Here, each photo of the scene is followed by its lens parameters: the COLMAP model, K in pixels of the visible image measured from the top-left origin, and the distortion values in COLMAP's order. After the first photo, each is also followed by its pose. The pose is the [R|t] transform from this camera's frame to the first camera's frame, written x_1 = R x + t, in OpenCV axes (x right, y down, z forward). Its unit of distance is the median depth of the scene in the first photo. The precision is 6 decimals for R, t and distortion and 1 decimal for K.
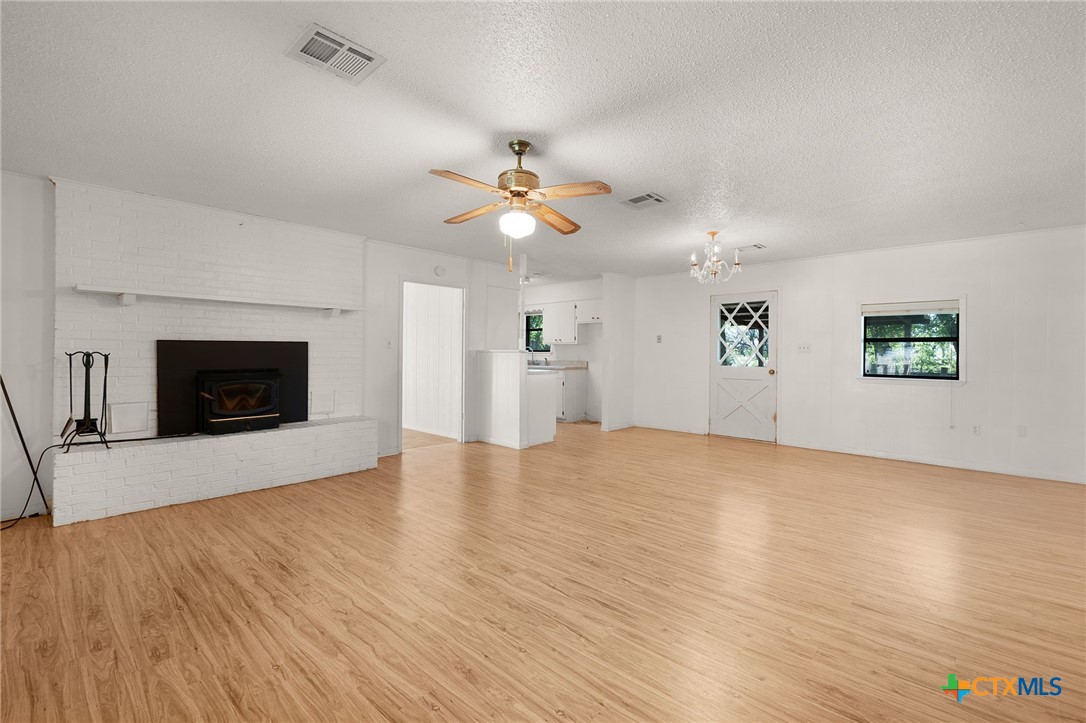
lens RADIAL K [[473.0, 0, 542.7], [0, 473.0, 352.1], [0, 0, 1]] dist [-0.002099, -0.001123]
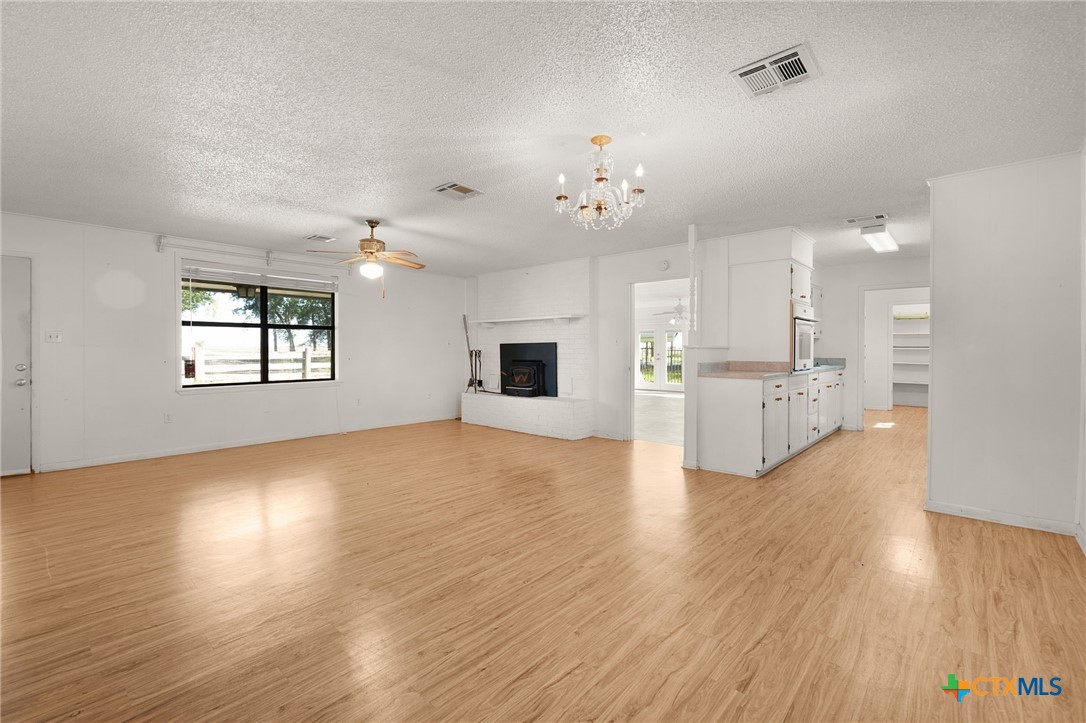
lens RADIAL K [[483.3, 0, 543.0], [0, 483.3, 361.5], [0, 0, 1]] dist [-0.001094, -0.000302]
pose [[-0.011741, 0.017616, -0.999776, 1.461443], [0.007329, 0.999819, 0.017530, 0.015859], [0.999904, -0.007122, -0.011868, 1.449679]]
